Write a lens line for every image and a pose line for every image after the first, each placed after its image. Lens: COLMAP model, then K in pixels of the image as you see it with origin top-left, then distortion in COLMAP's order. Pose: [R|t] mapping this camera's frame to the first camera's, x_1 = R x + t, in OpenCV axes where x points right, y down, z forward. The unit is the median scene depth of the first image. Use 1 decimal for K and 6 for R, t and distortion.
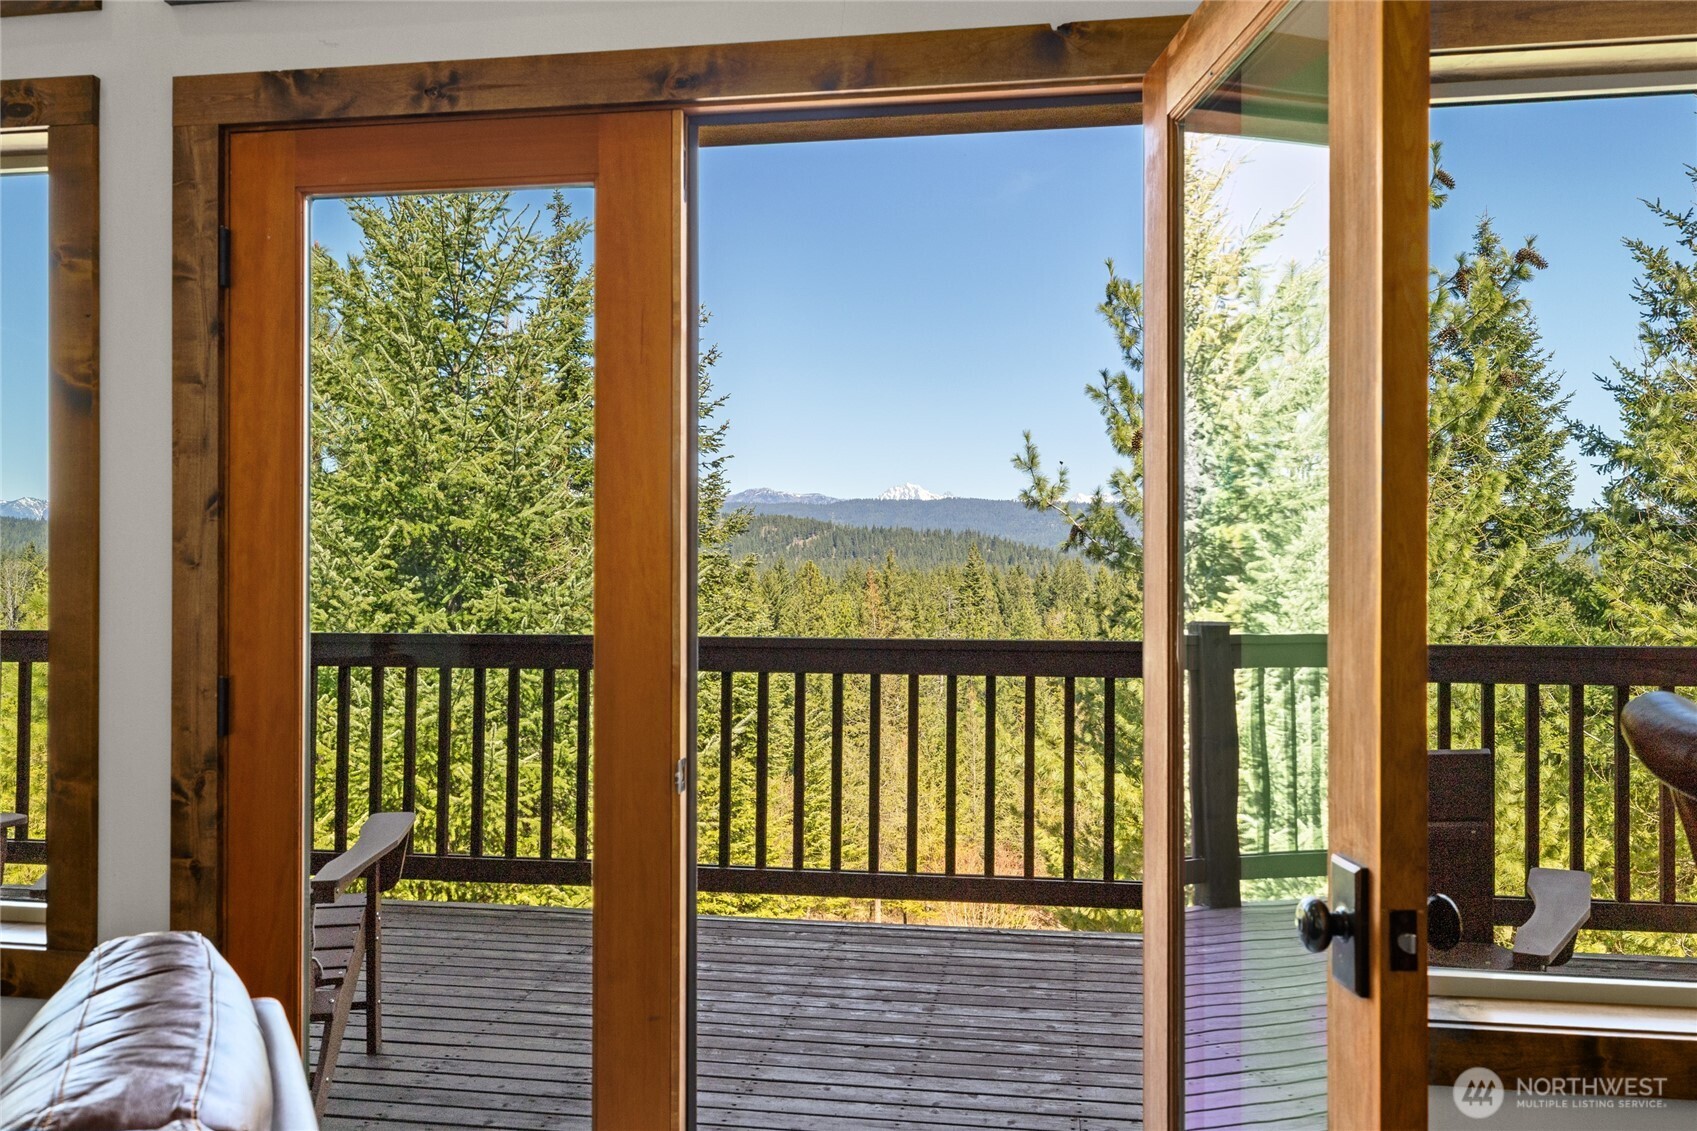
lens RADIAL K [[1328.7, 0, 842.3], [0, 1328.7, 555.0], [0, 0, 1]] dist [-0.006439, 0.006180]
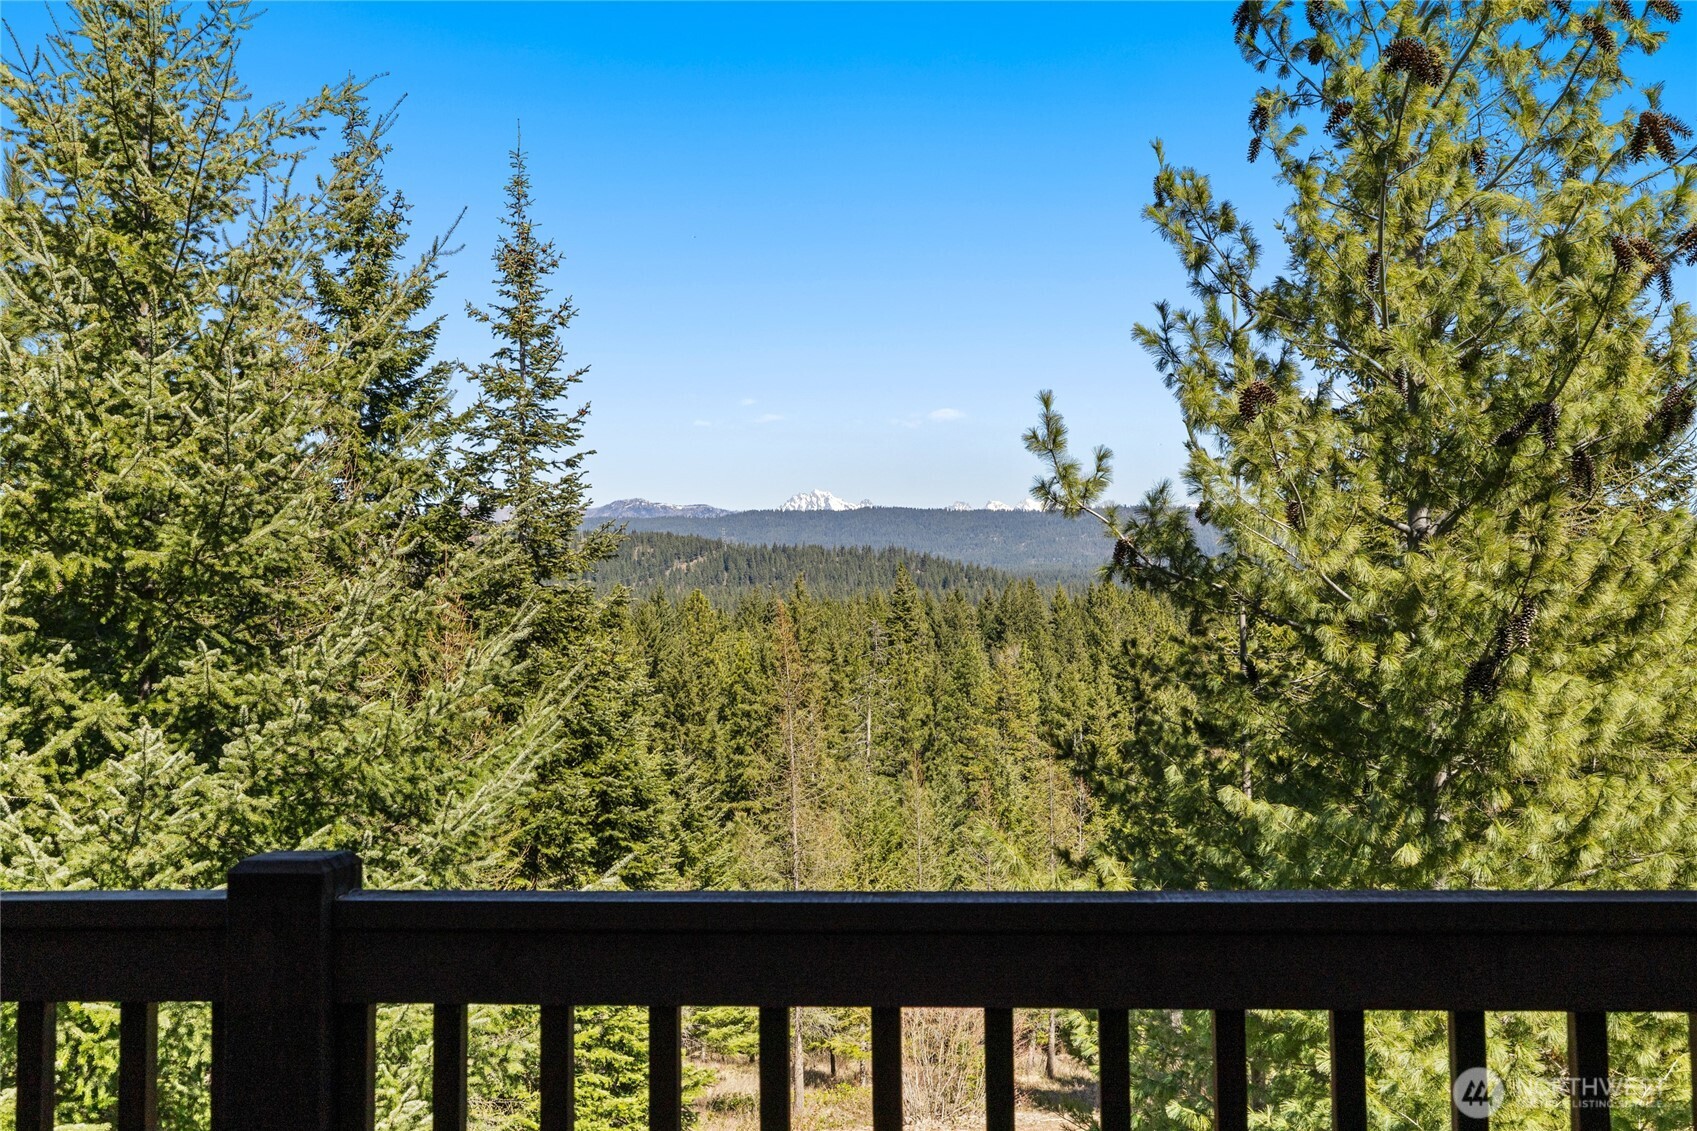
lens RADIAL K [[1660.0, 0, 864.3], [0, 1660.0, 516.3], [0, 0, 1]] dist [0.011665, 0.000000]
pose [[0.996871, -0.016754, 0.077244, -0.013139], [0.019685, 0.999108, -0.037352, -0.006702], [-0.076549, 0.038755, 0.996312, 0.204200]]
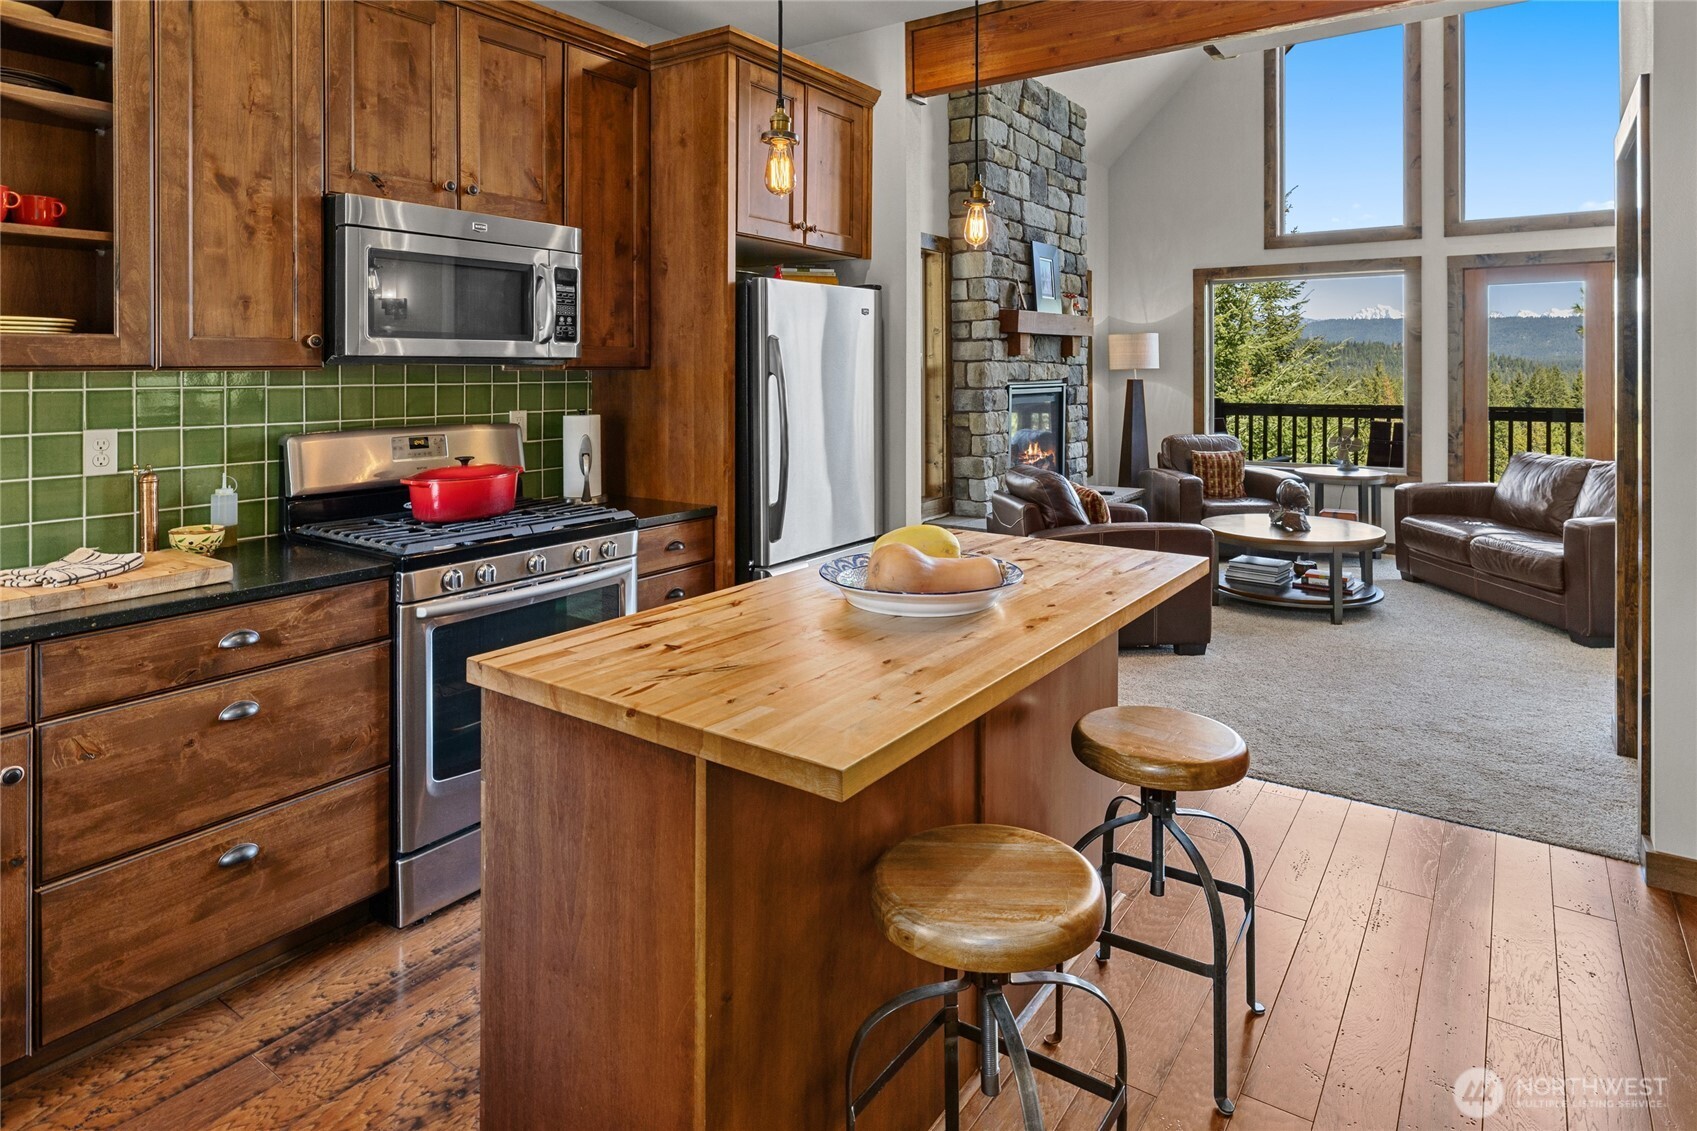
lens RADIAL K [[962.0, 0, 848.3], [0, 962.0, 374.7], [0, 0, 1]] dist [-0.001146, 0.001155]
pose [[0.897058, -0.003135, -0.441903, -0.143834], [0.006631, 0.999958, 0.006365, -0.006294], [0.441864, -0.008640, 0.897040, -0.405174]]
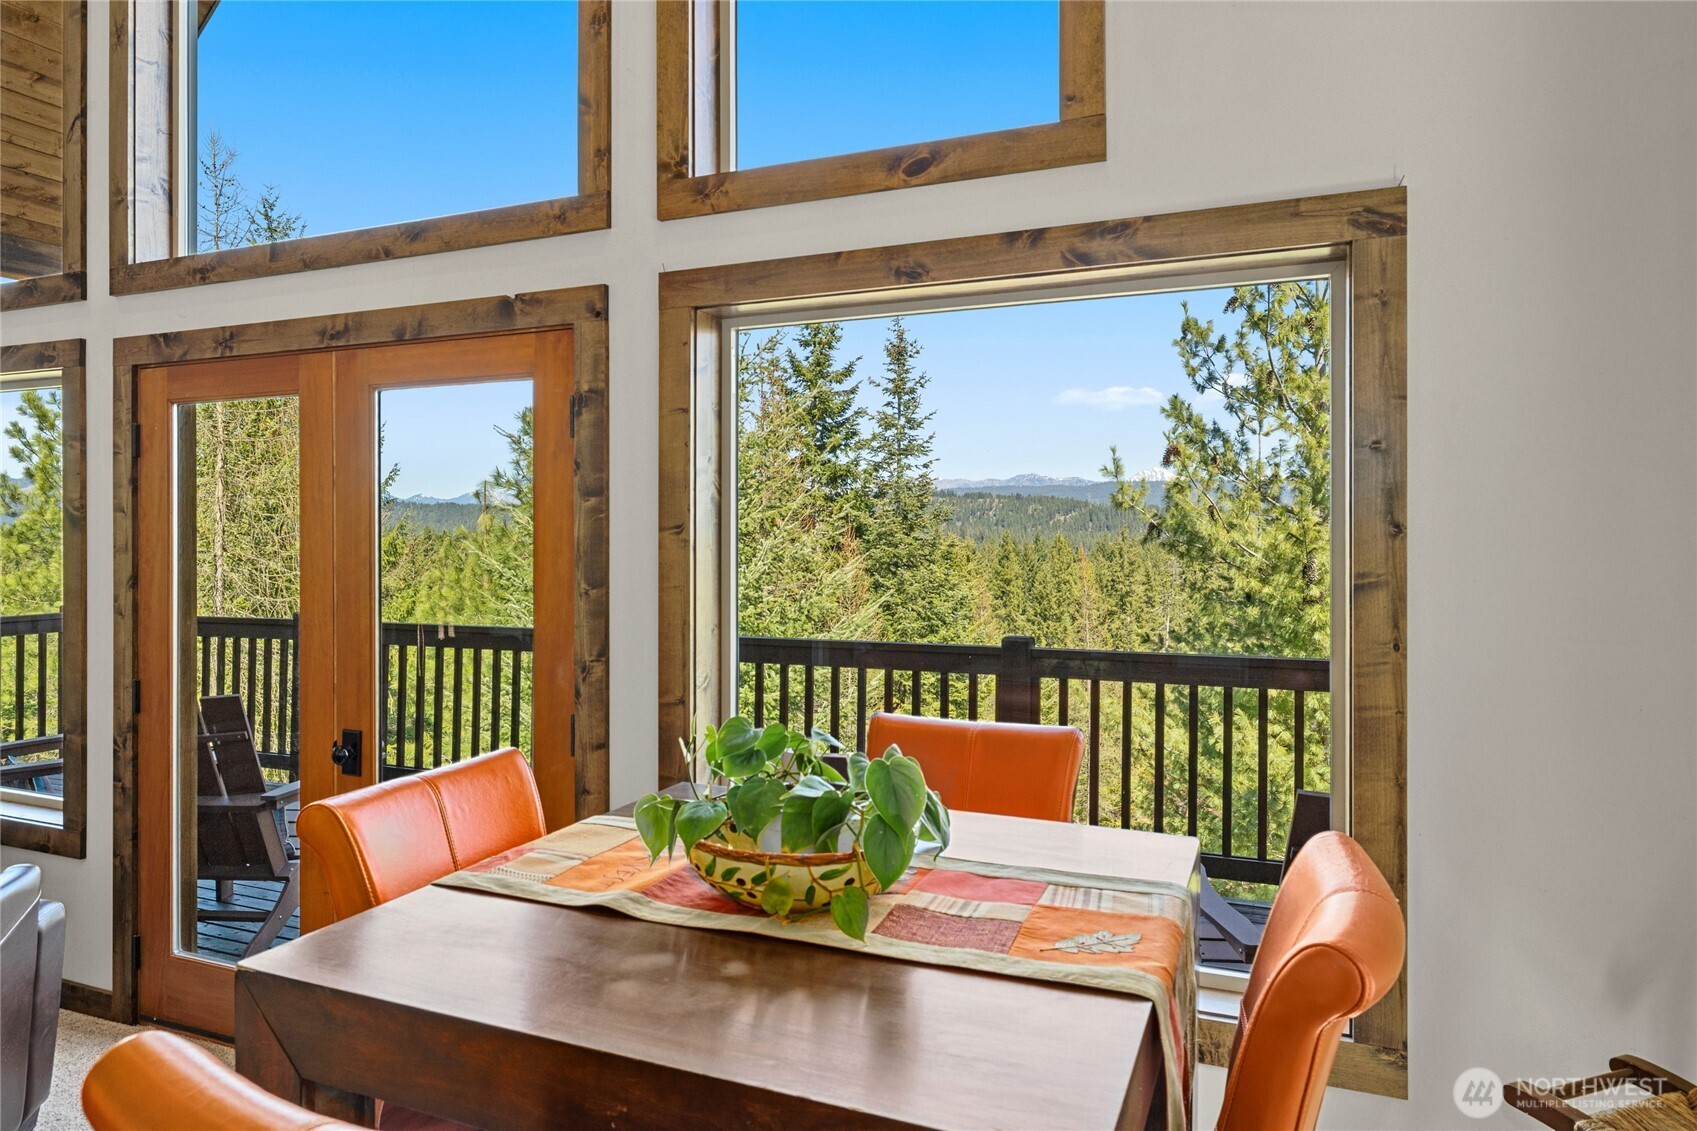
lens RADIAL K [[1075.7, 0, 827.2], [0, 1075.7, 530.1], [0, 0, 1]] dist [-0.005121, -0.003626]
pose [[0.970490, -0.003751, -0.241114, 0.129677], [0.003910, 0.999992, 0.000181, -0.017460], [0.241111, -0.001119, 0.970497, -0.026323]]
